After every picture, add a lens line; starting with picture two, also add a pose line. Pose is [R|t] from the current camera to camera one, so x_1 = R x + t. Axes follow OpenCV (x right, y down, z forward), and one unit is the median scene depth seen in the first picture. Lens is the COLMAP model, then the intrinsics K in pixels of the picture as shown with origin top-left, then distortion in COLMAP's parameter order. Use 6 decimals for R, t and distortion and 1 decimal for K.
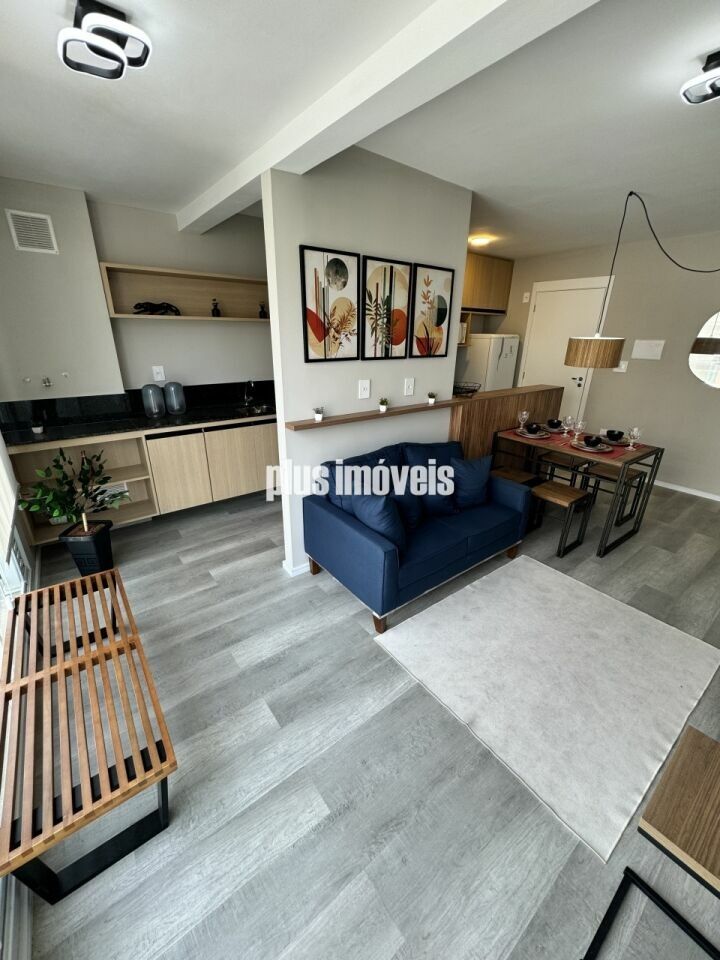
lens RADIAL K [[384.0, 0, 362.5], [0, 384.0, 481.3], [0, 0, 1]] dist [-0.011220, 0.003063]
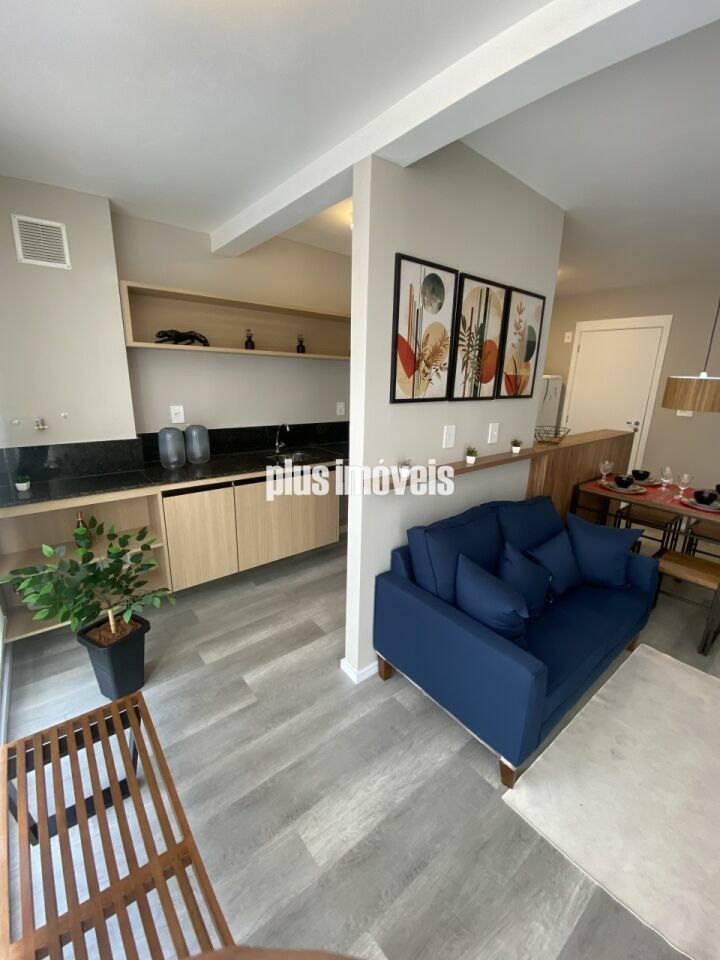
lens RADIAL K [[389.0, 0, 360.2], [0, 389.0, 479.8], [0, 0, 1]] dist [-0.008092, -0.003402]
pose [[0.999657, 0.002425, 0.026075, -0.199179], [0.000383, 0.994242, -0.107158, -0.064476], [-0.026184, 0.107132, 0.993900, 0.214695]]
